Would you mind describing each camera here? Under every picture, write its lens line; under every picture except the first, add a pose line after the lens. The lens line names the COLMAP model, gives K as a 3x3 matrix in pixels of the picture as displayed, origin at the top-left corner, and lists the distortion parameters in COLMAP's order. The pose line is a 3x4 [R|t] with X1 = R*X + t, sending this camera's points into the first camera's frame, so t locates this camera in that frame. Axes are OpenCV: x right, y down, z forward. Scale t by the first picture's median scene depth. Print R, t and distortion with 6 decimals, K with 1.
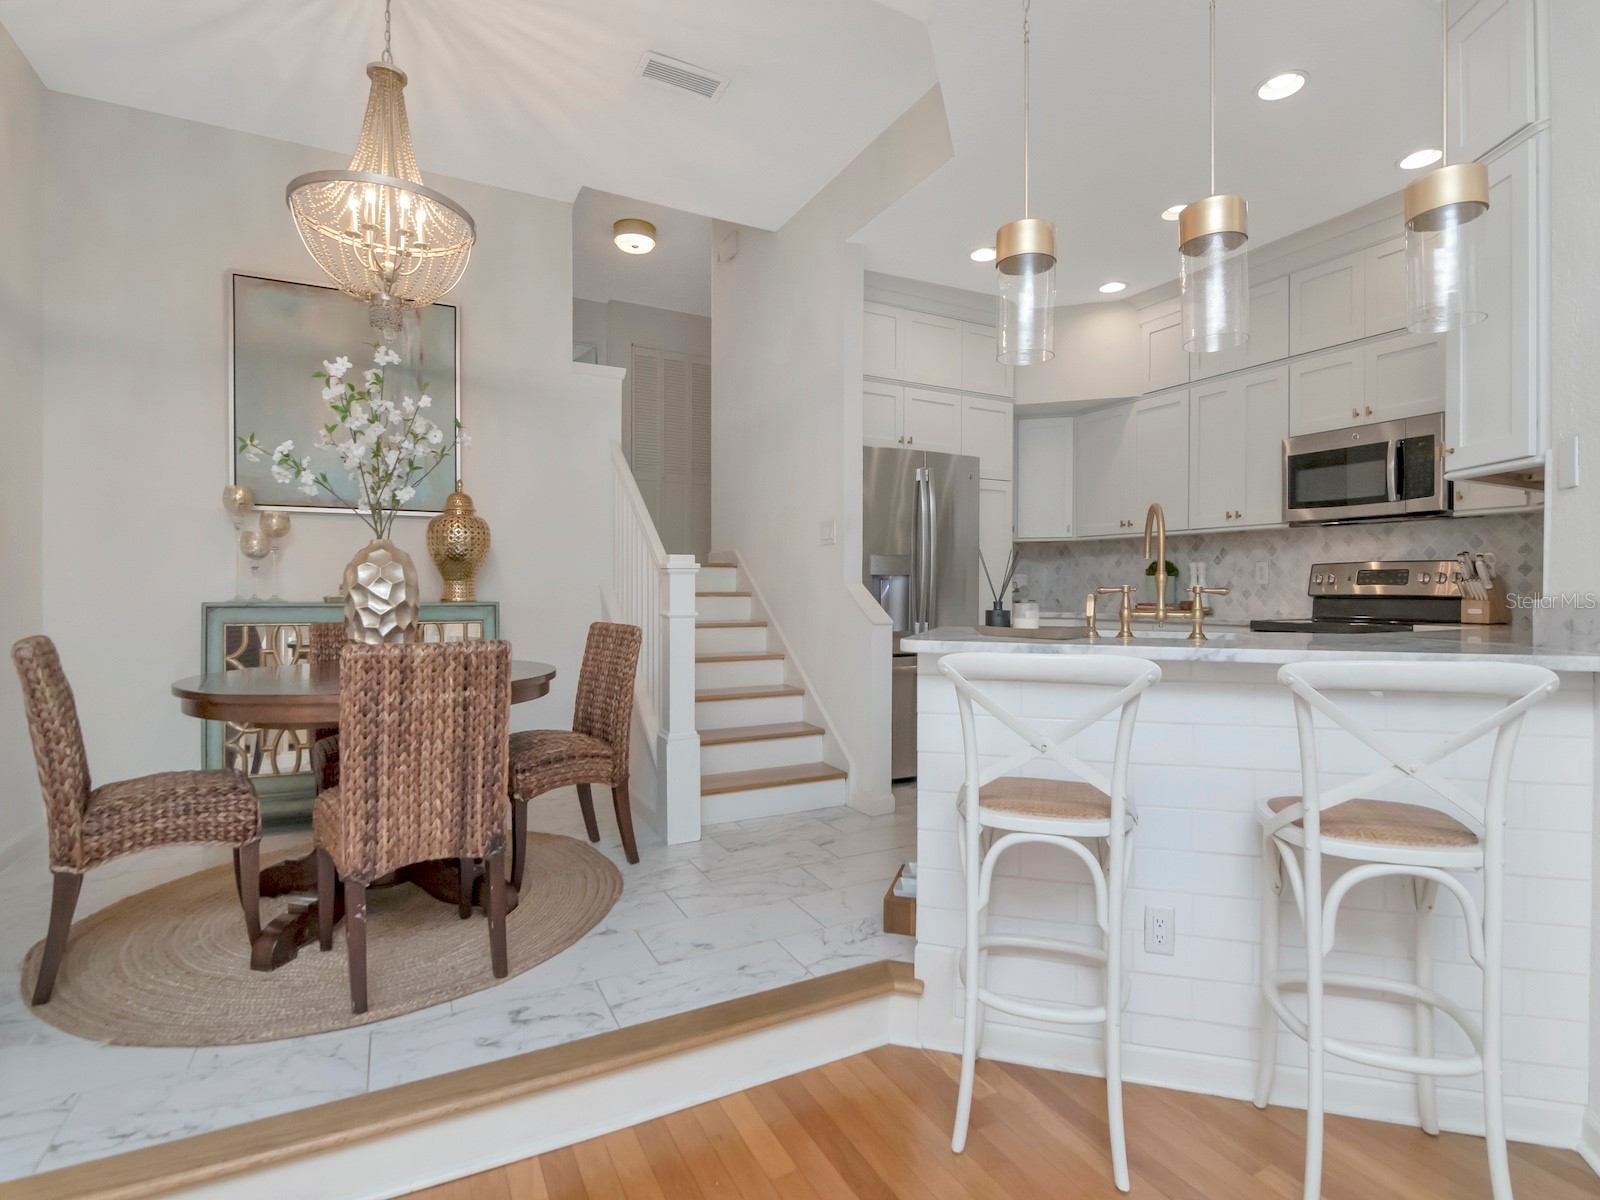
lens RADIAL K [[788.5, 0, 802.6], [0, 788.5, 597.1], [0, 0, 1]] dist [-0.010821, -0.000440]
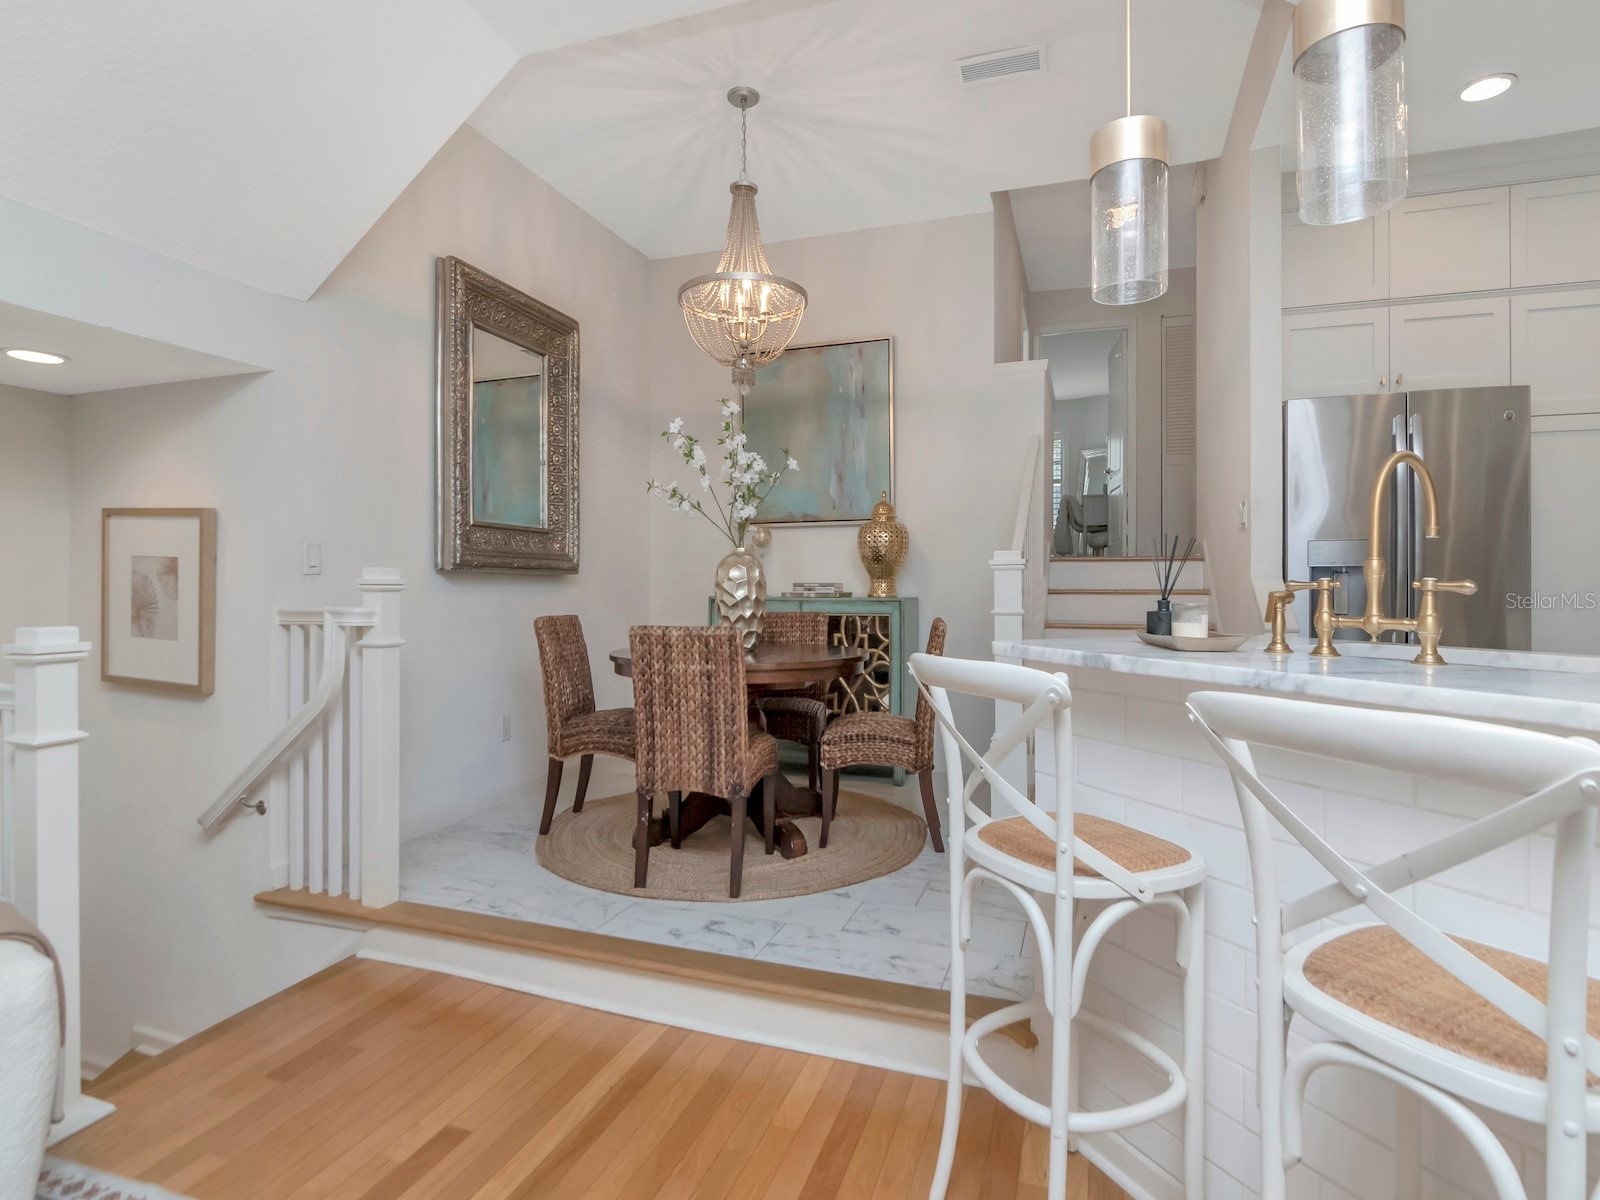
lens RADIAL K [[822.1, 0, 804.7], [0, 822.1, 584.0], [0, 0, 1]] dist [-0.000326, -0.001157]
pose [[0.678833, -0.003832, -0.734283, 0.672300], [-0.006586, 0.999914, -0.011308, 0.000995], [0.734263, 0.012512, 0.678749, 0.198689]]
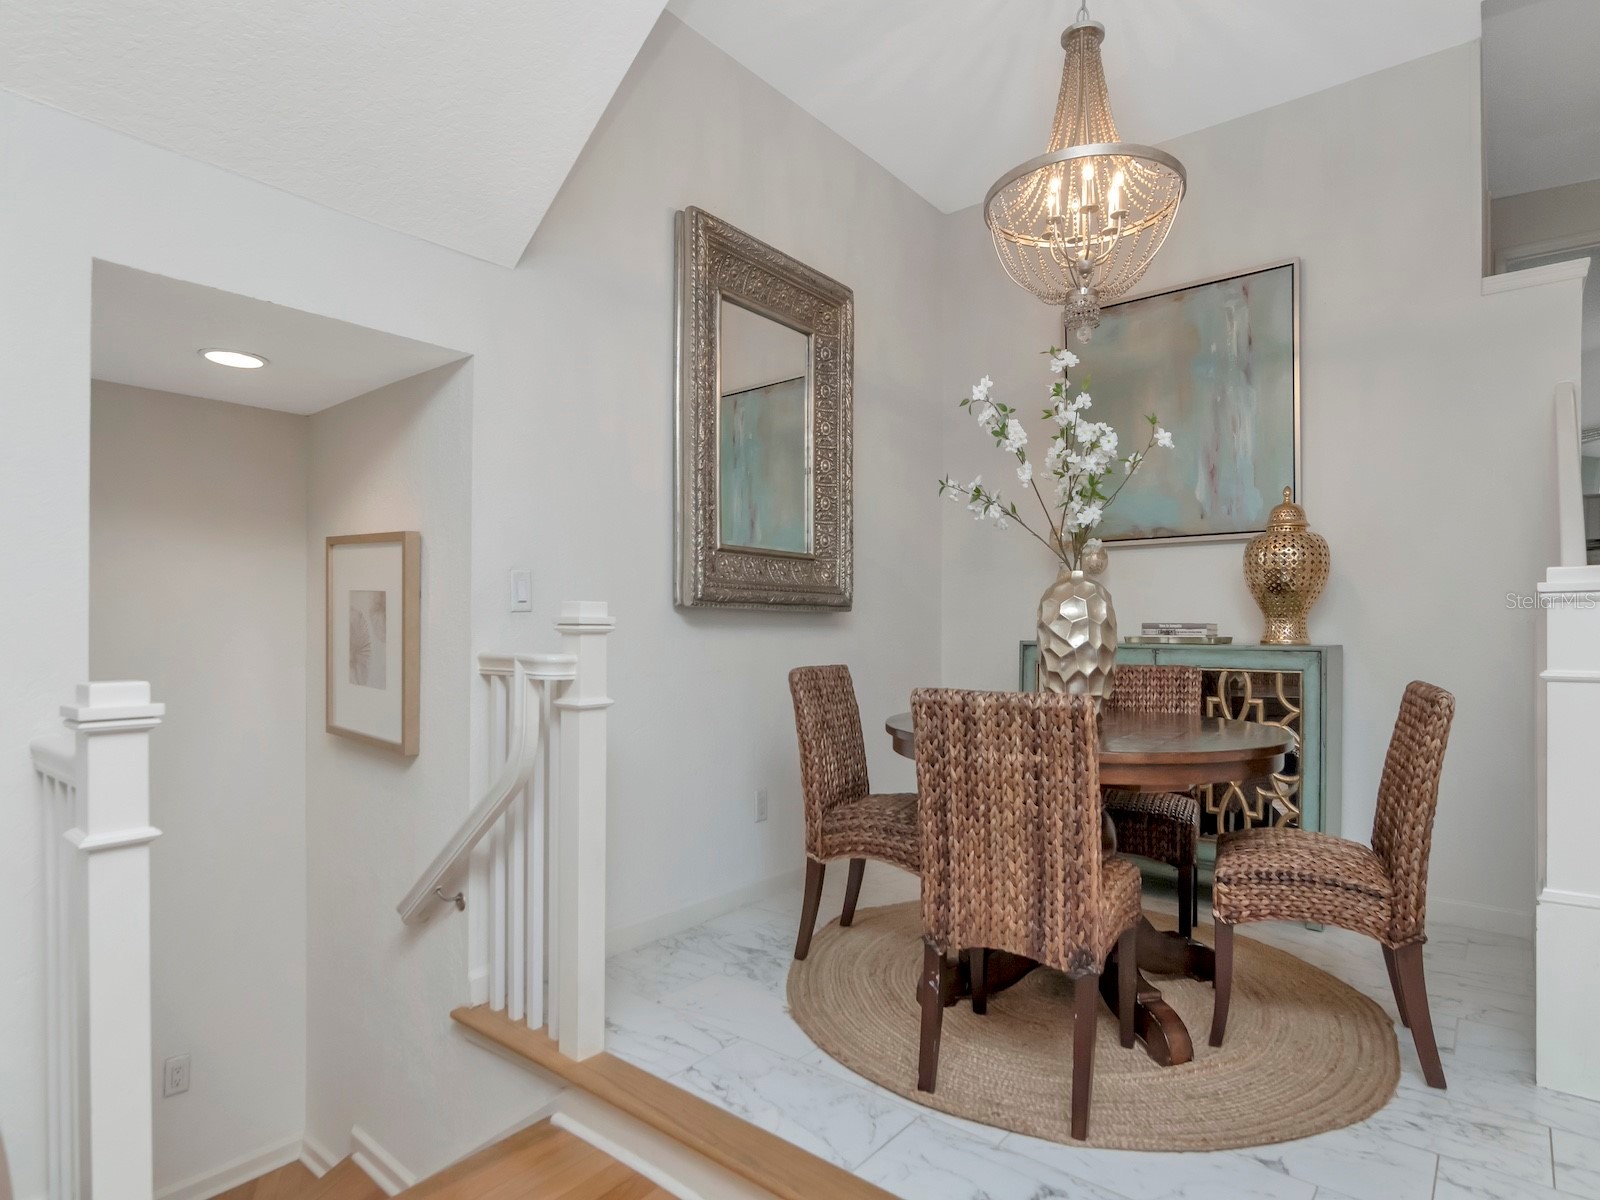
lens RADIAL K [[869.0, 0, 807.0], [0, 869.0, 626.9], [0, 0, 1]] dist [-0.004721, -0.006461]
pose [[0.395882, 0.000345, -0.918301, 0.292032], [-0.012471, 0.999910, -0.005001, -0.003708], [0.918217, 0.013431, 0.395851, 0.434640]]
